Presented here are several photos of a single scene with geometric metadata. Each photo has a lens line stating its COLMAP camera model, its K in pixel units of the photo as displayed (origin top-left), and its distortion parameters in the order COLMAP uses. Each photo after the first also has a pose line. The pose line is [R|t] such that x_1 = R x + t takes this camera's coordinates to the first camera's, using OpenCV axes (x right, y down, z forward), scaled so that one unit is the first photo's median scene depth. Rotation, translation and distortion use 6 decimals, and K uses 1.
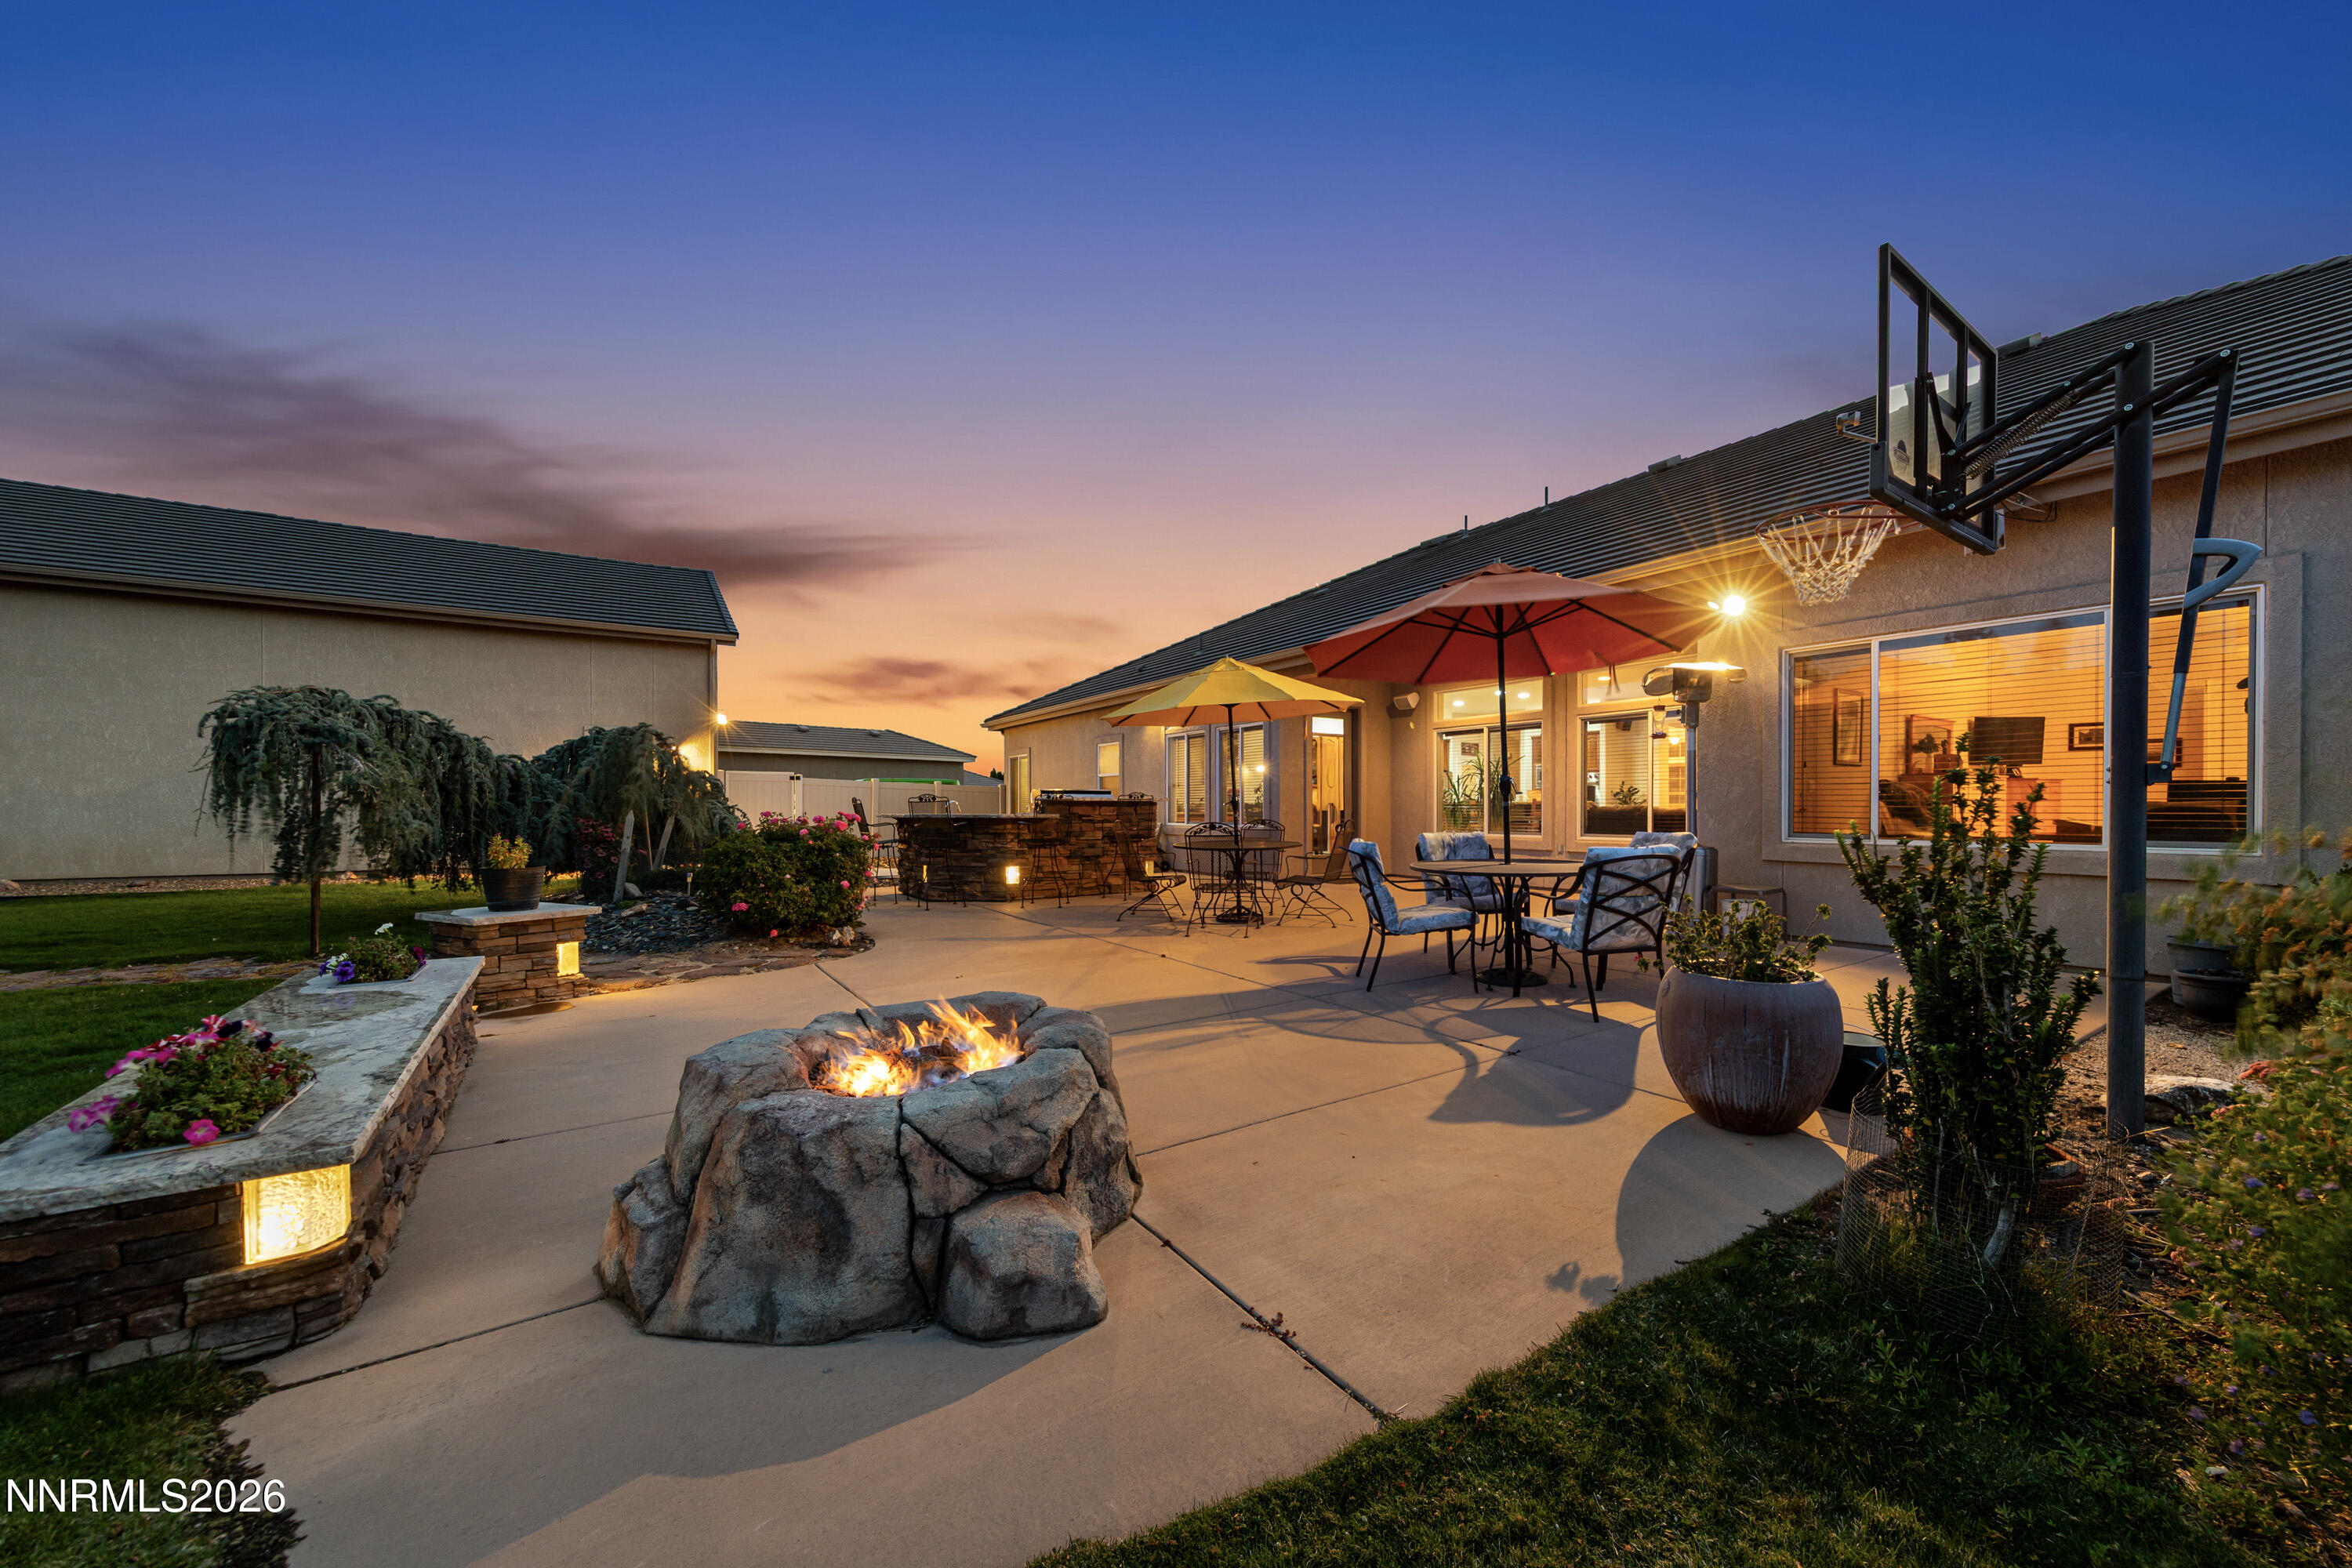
lens RADIAL K [[861.7, 0, 1178.8], [0, 861.7, 800.8], [0, 0, 1]] dist [0.009566, 0.000005]
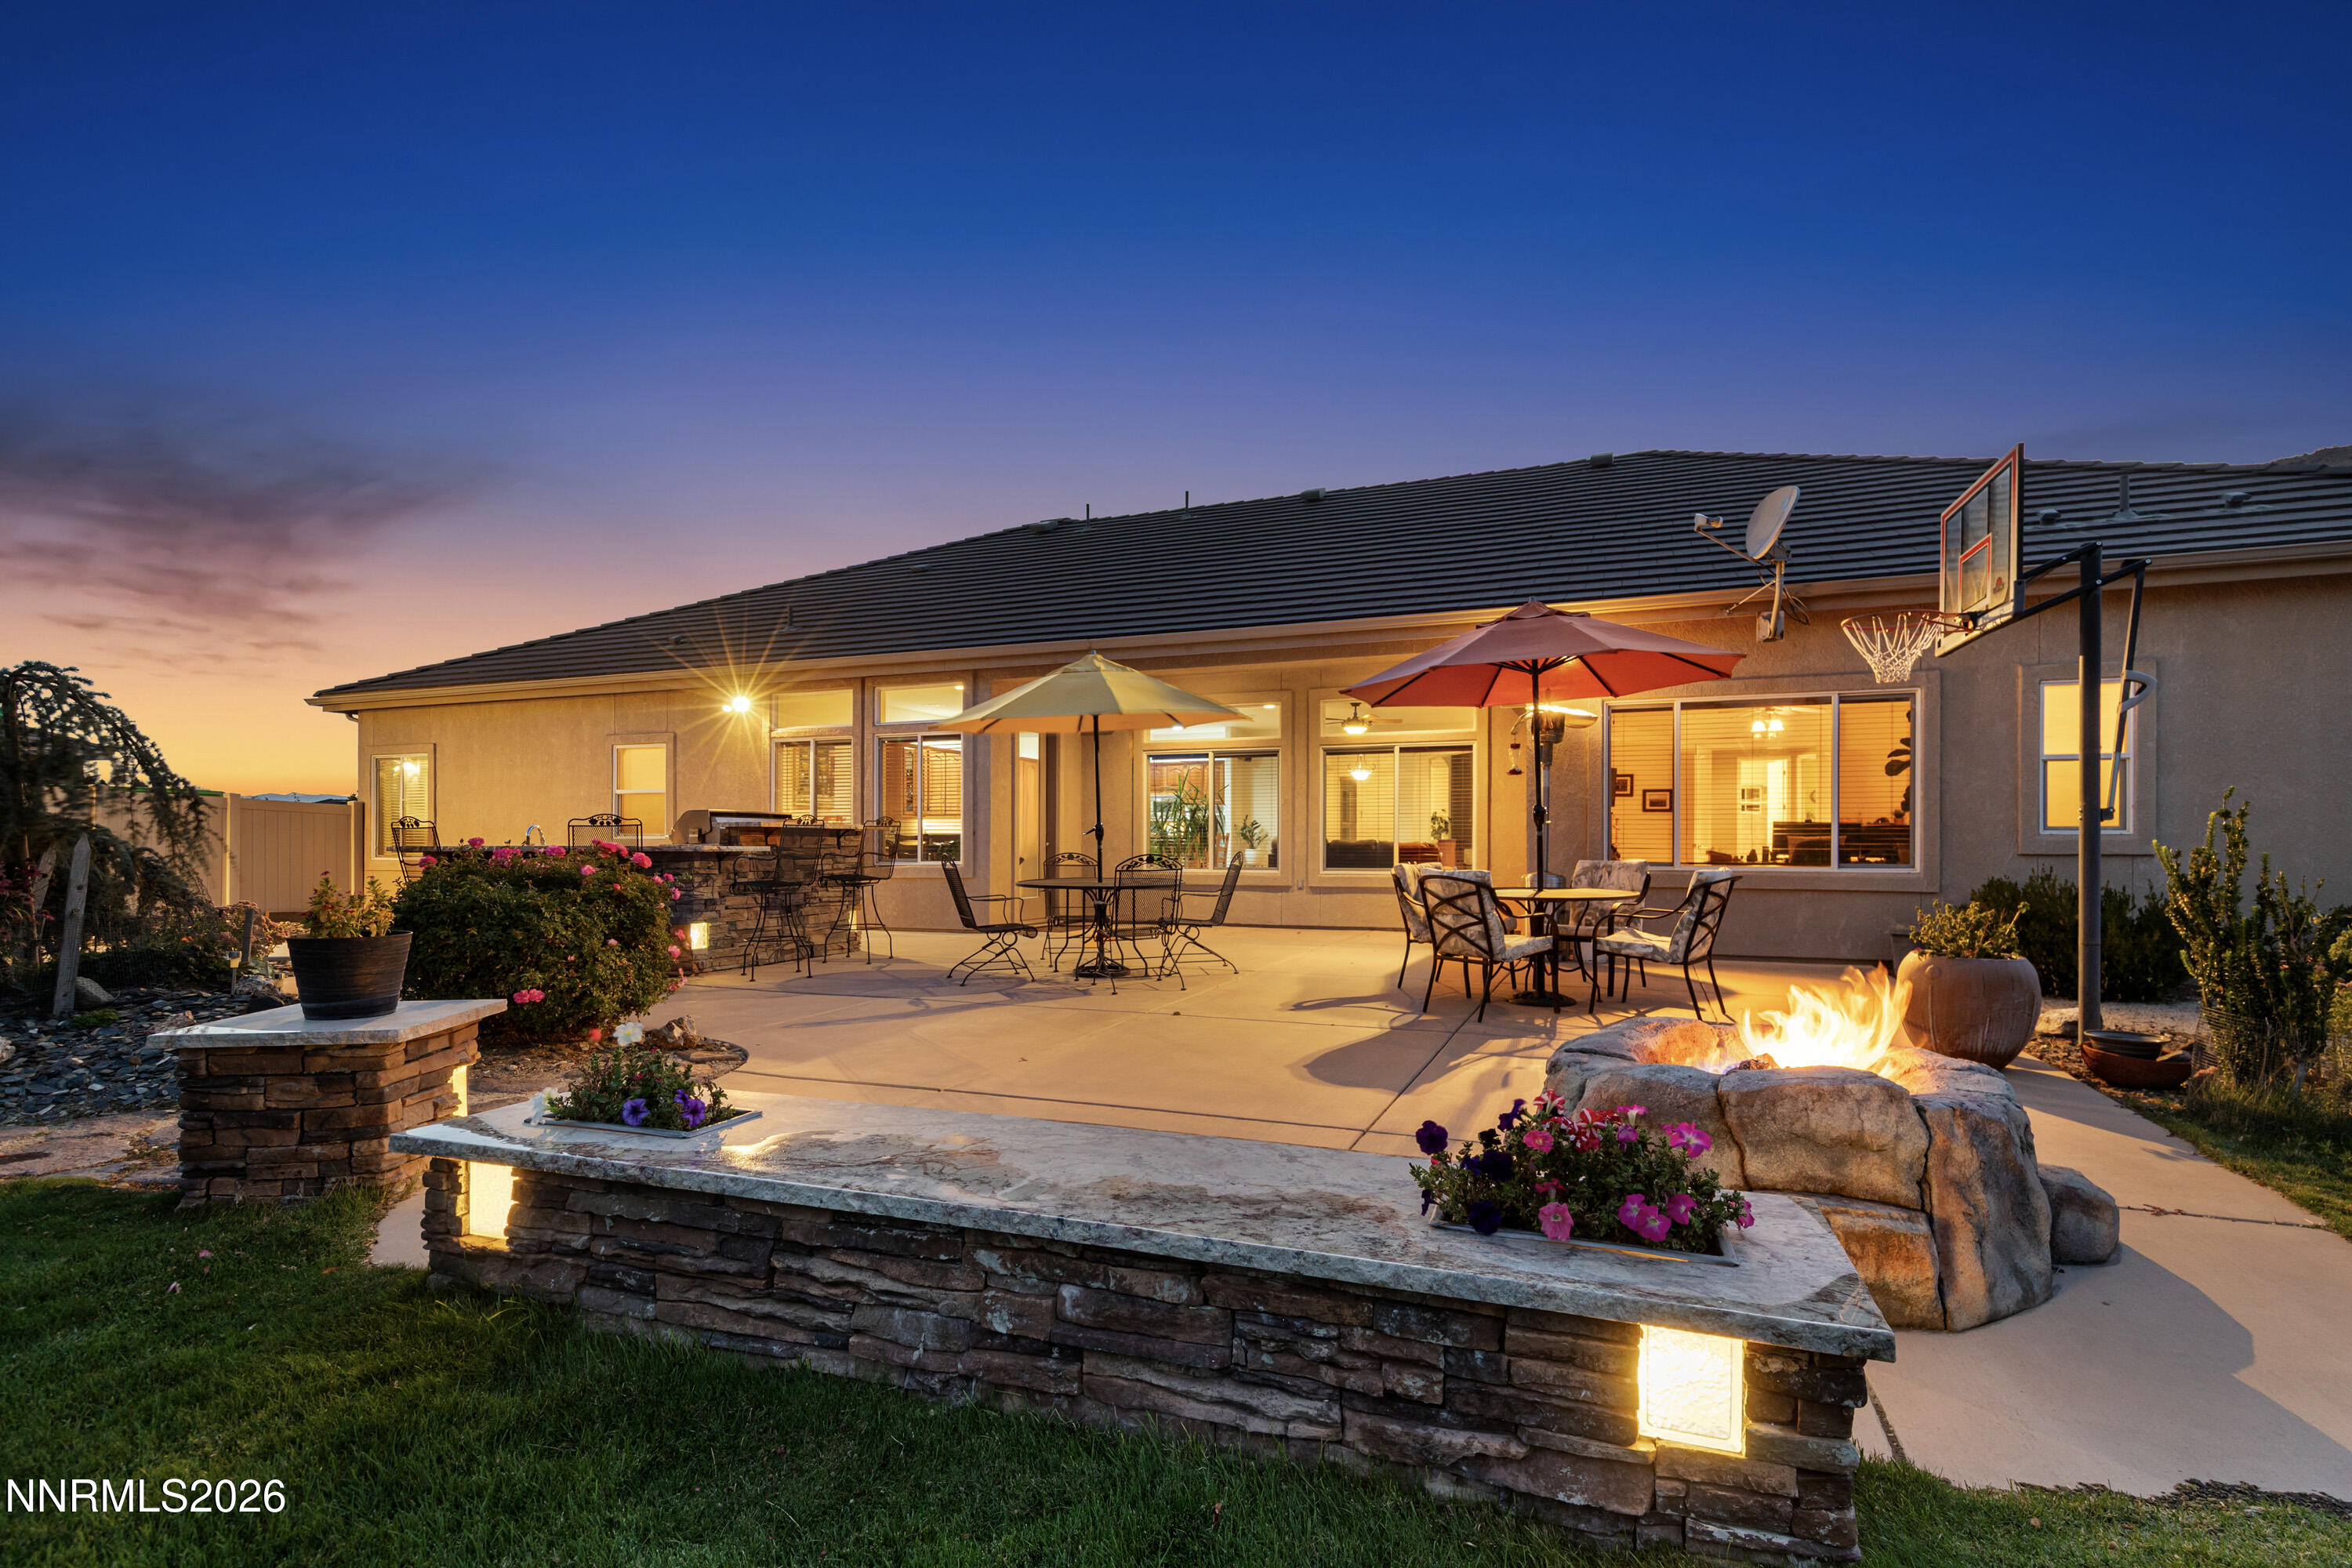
lens RADIAL K [[1096.5, 0, 1180.4], [0, 1096.5, 848.1], [0, 0, 1]] dist [-0.004337, 0.000065]
pose [[0.822774, 0.000842, 0.568368, -0.460802], [-0.007238, 0.999933, 0.008997, 0.008260], [-0.568322, -0.011516, 0.822725, 0.102783]]
